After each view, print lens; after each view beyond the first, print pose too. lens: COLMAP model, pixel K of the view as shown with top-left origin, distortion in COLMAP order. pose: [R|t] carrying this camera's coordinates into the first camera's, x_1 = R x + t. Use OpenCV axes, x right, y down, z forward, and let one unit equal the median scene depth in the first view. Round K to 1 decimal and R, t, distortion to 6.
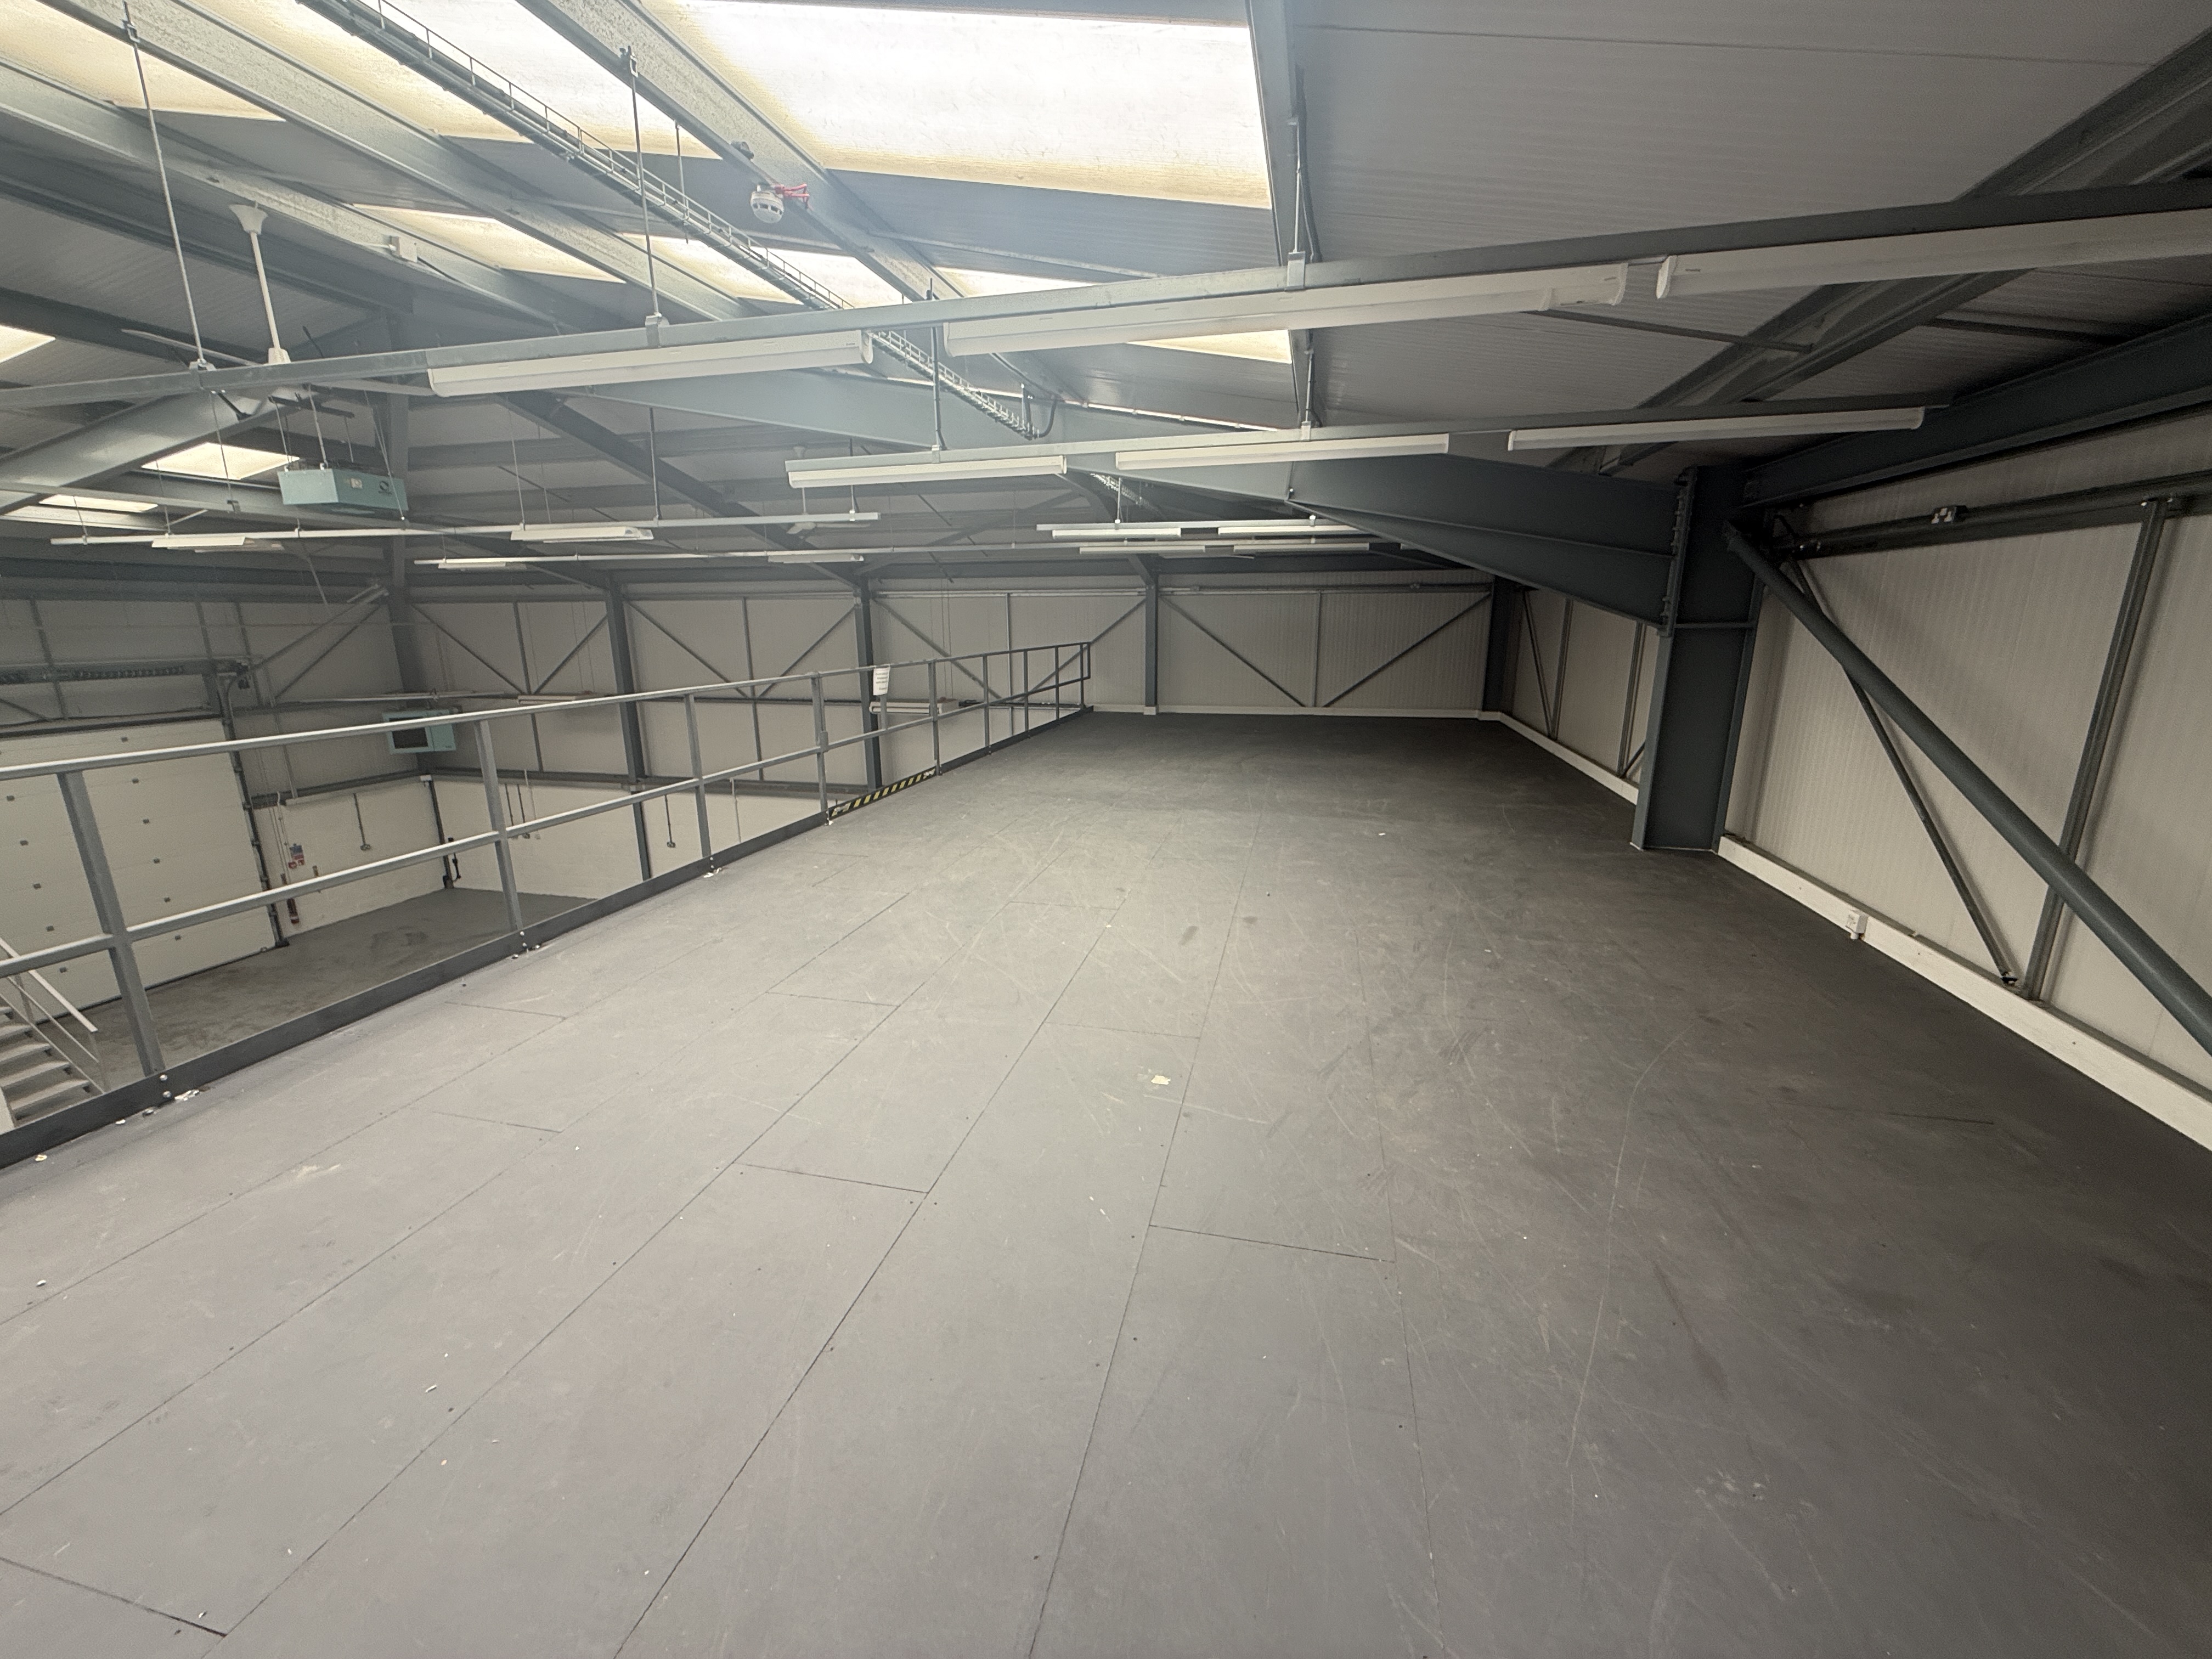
lens RADIAL K [[880.4, 0, 1101.1], [0, 880.4, 831.5], [0, 0, 1]] dist [-0.000439, -0.000169]
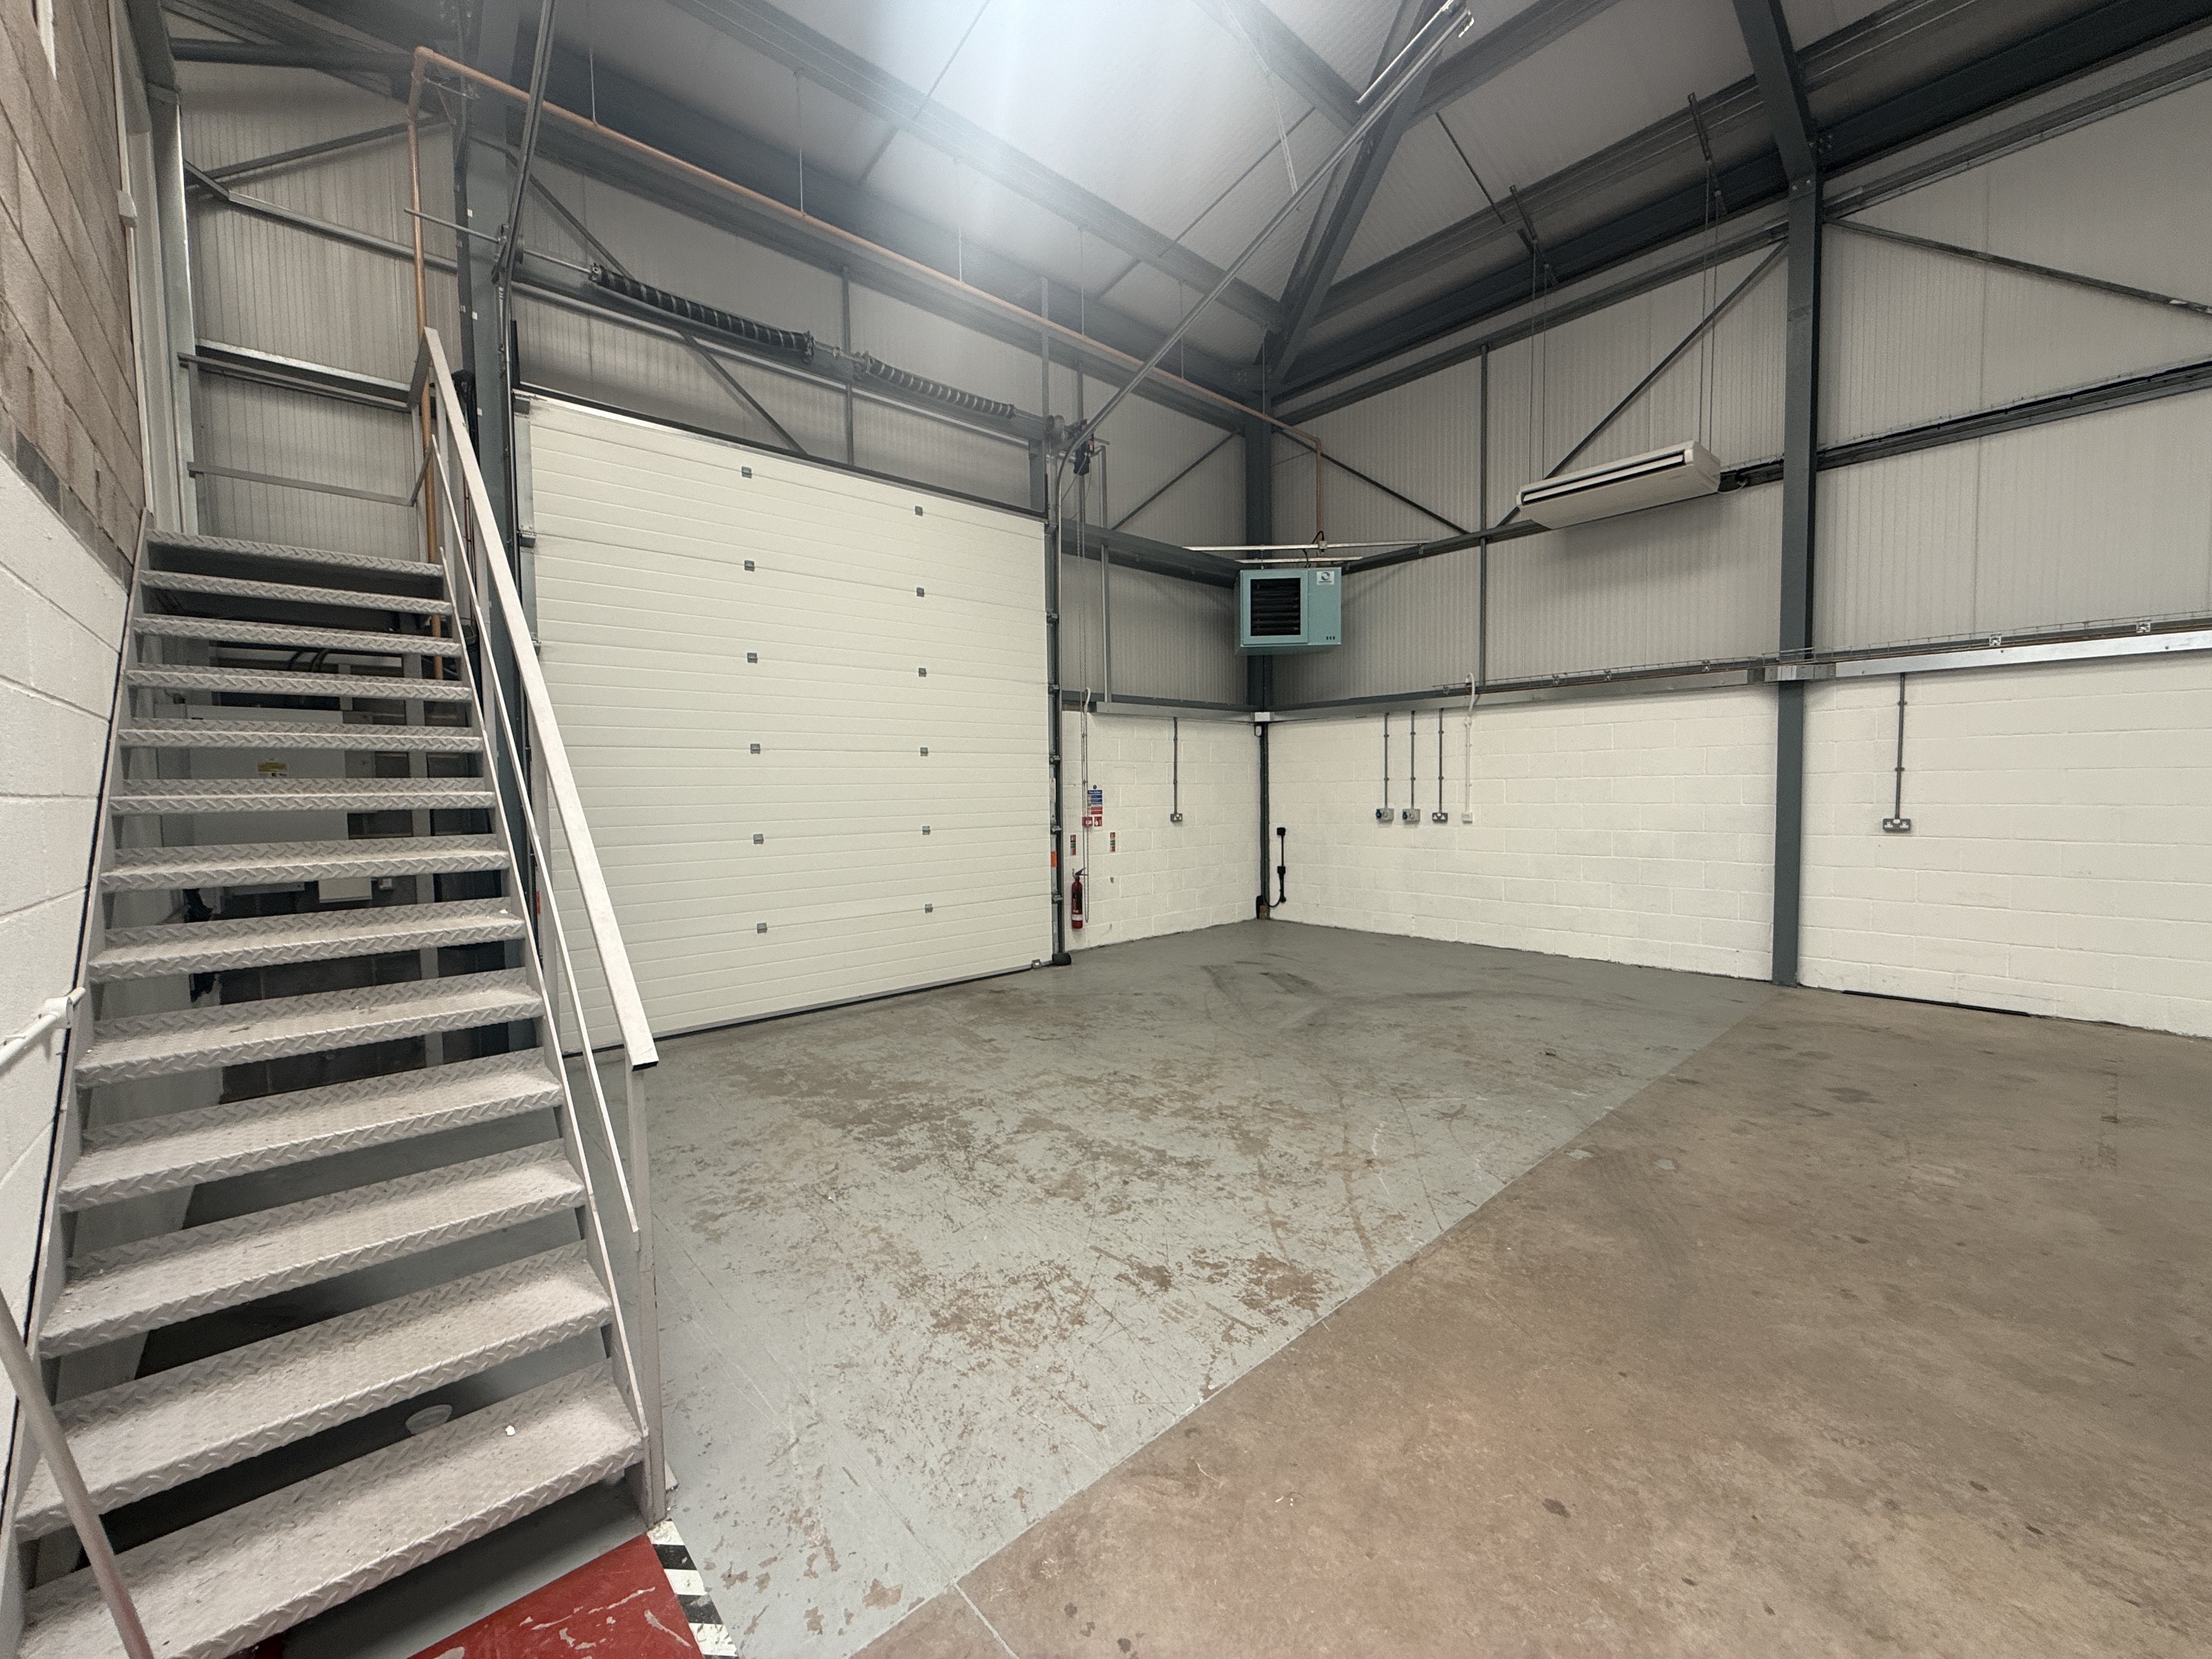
lens RADIAL K [[880.4, 0, 1101.1], [0, 880.4, 831.5], [0, 0, 1]] dist [-0.000439, -0.000169]
pose [[0.824818, 0.023910, -0.564892, -0.619758], [-0.125188, 0.982030, -0.141226, 0.124302], [0.551365, 0.187204, 0.812990, 0.576118]]
